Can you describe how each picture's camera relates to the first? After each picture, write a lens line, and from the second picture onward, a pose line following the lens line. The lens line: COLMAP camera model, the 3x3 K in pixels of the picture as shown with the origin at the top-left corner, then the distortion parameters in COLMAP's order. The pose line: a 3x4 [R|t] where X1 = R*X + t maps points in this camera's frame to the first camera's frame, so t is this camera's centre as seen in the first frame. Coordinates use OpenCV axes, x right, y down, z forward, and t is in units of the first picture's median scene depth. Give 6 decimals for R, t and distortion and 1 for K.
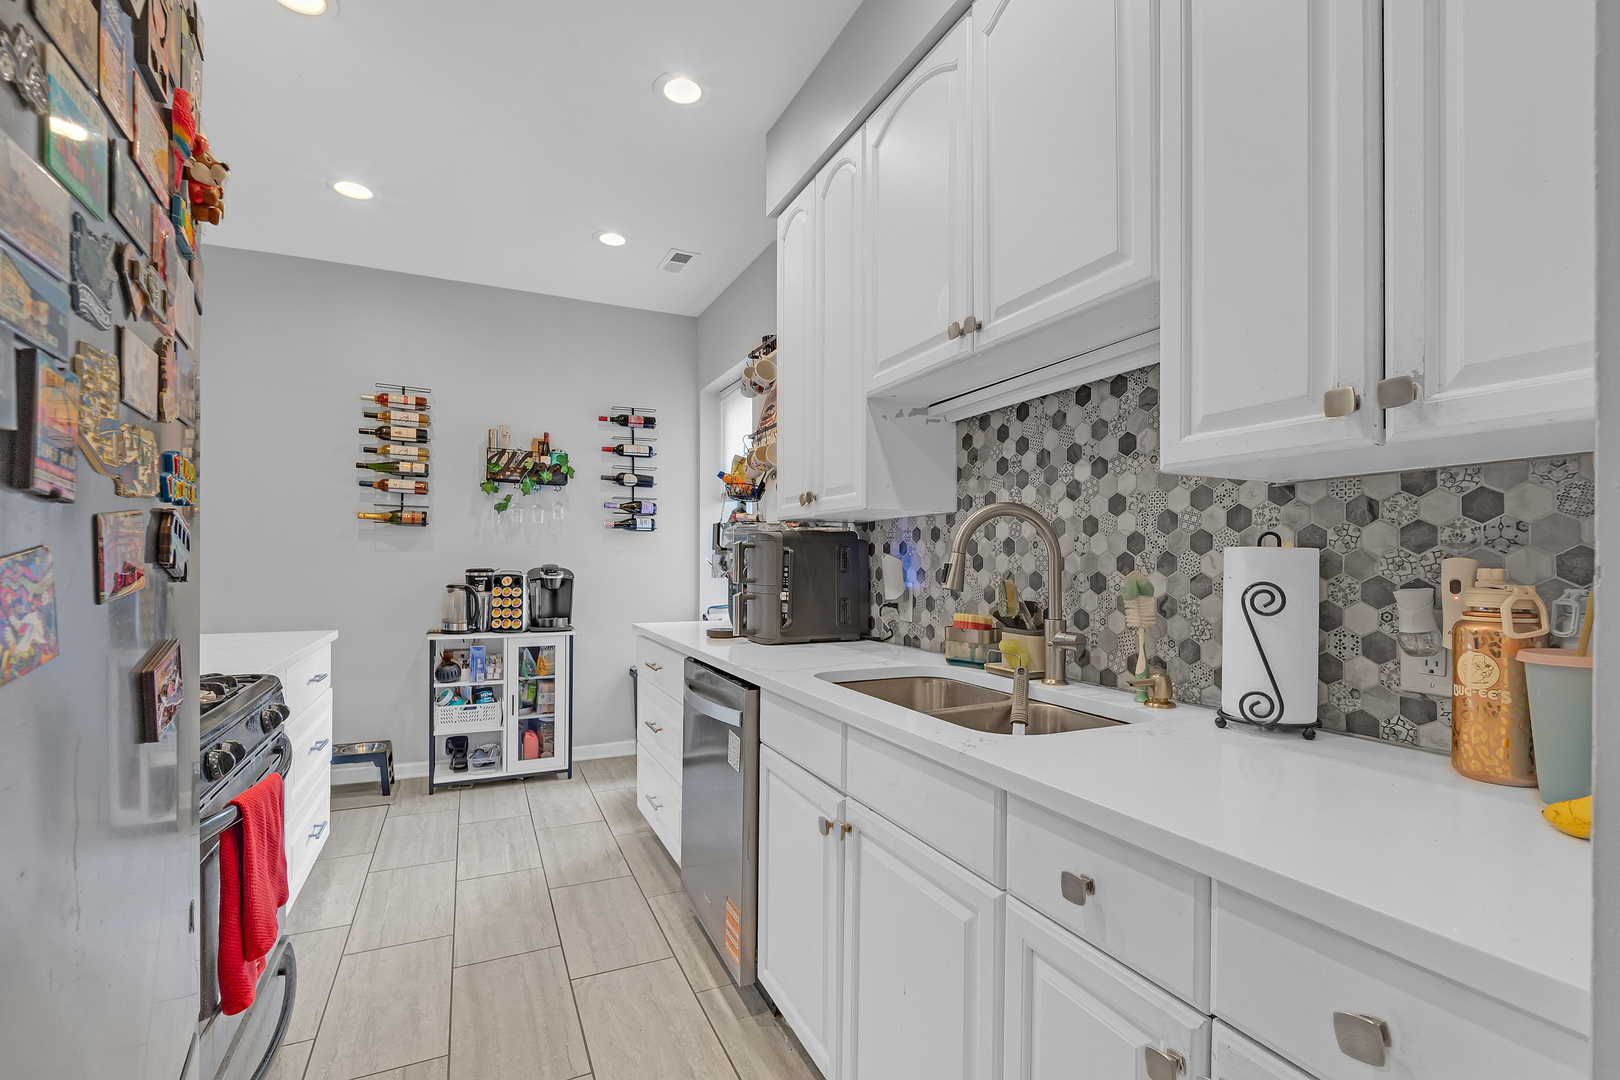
lens RADIAL K [[721.9, 0, 814.3], [0, 721.9, 535.3], [0, 0, 1]] dist [-0.002877, -0.000784]
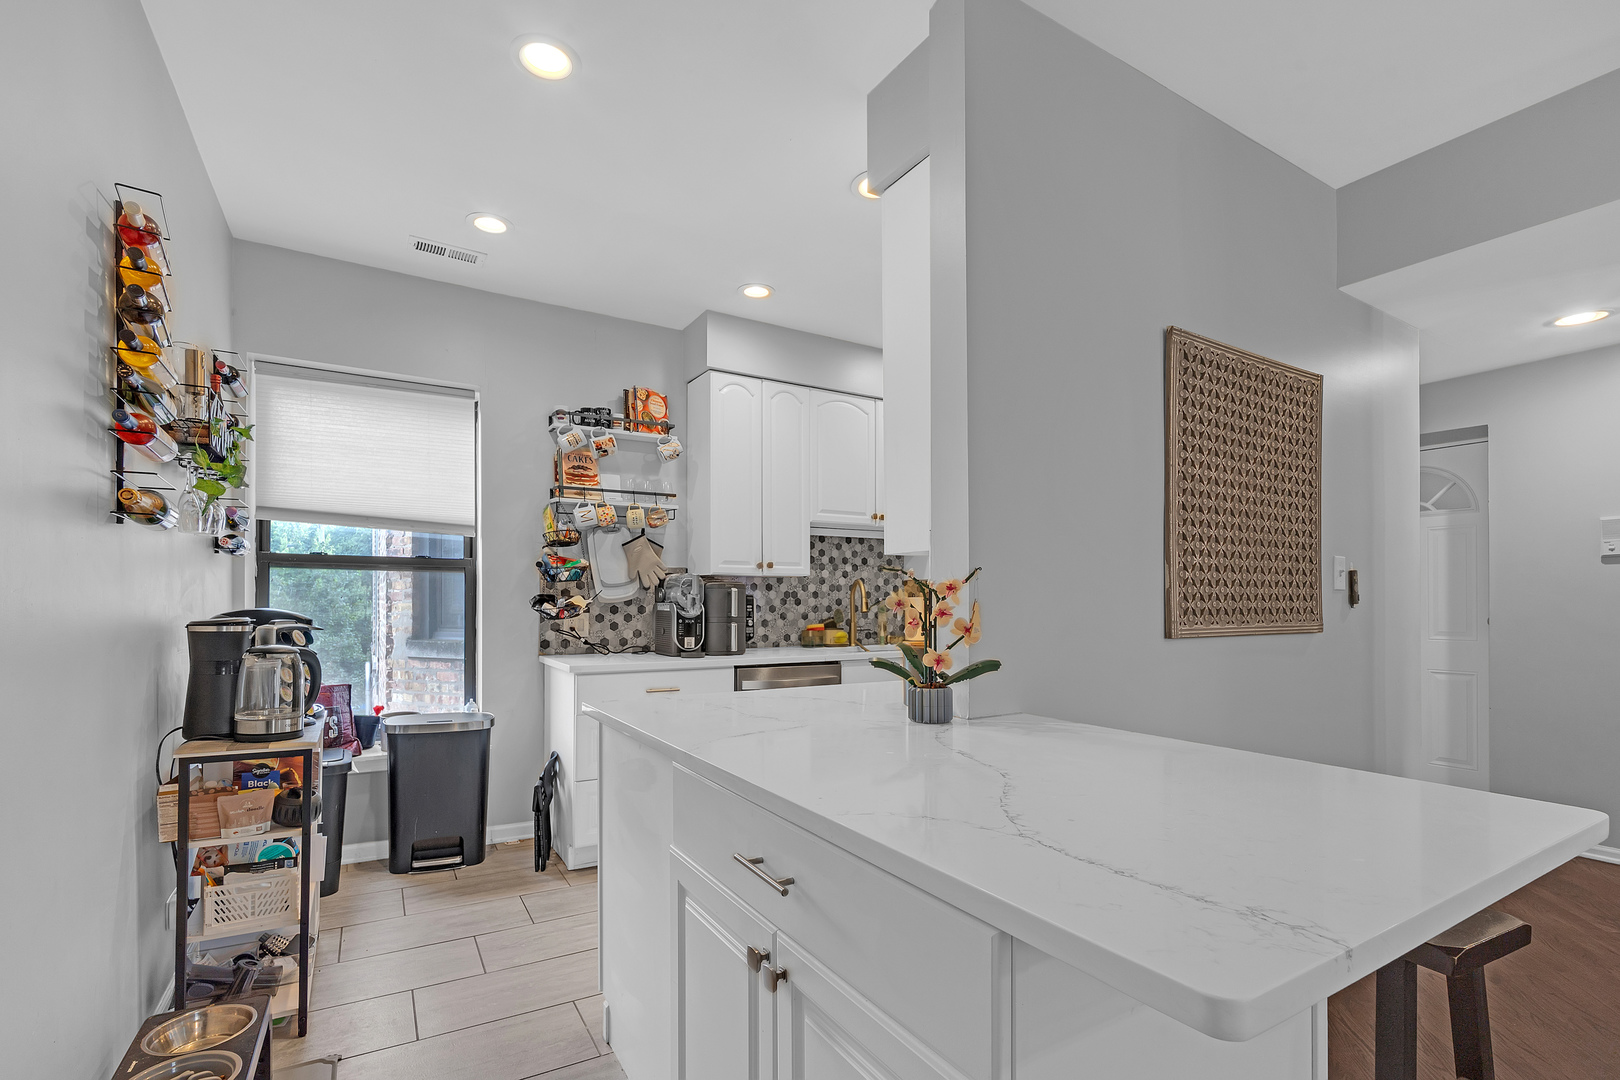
lens RADIAL K [[721.9, 0, 814.3], [0, 721.9, 535.3], [0, 0, 1]] dist [-0.002877, -0.000784]
pose [[-0.101907, 0.084216, 0.991223, -2.142421], [-0.036970, 0.995401, -0.088372, 0.031713], [-0.994107, -0.045651, -0.098325, 1.287063]]
